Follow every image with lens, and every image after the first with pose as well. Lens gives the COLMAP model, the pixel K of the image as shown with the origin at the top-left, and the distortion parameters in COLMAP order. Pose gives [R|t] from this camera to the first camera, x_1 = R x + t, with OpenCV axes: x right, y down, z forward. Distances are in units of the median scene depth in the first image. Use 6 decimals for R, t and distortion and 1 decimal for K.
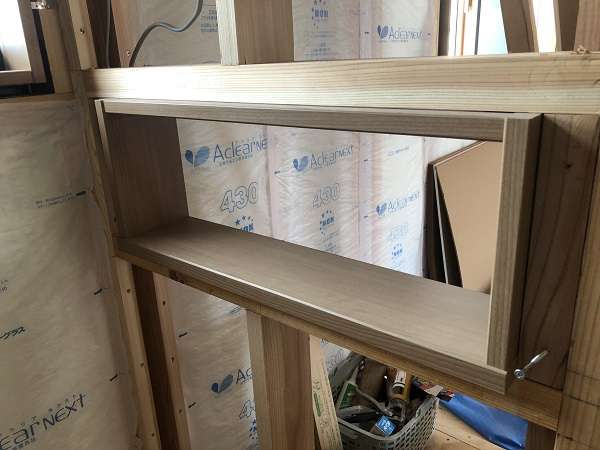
lens RADIAL K [[488.9, 0, 300.3], [0, 488.9, 228.6], [0, 0, 1]] dist [0.095173, -0.000076]
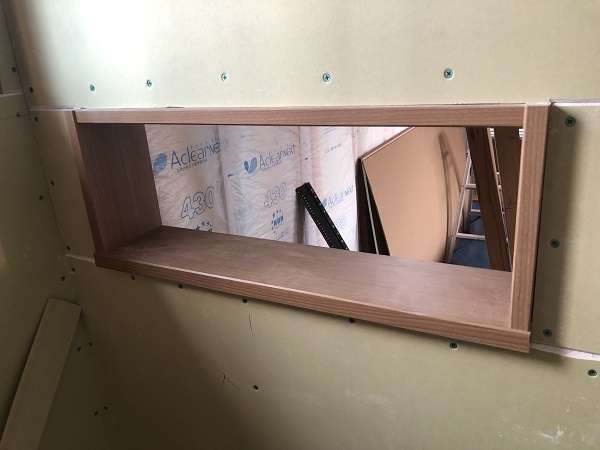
lens RADIAL K [[488.9, 0, 300.1], [0, 488.9, 221.9], [0, 0, 1]] dist [0.095173, -0.000076]
pose [[0.977534, -0.089092, 0.191021, -0.108558], [0.092423, 0.995683, -0.008582, 0.000976], [-0.189432, 0.026044, 0.981548, -0.003156]]
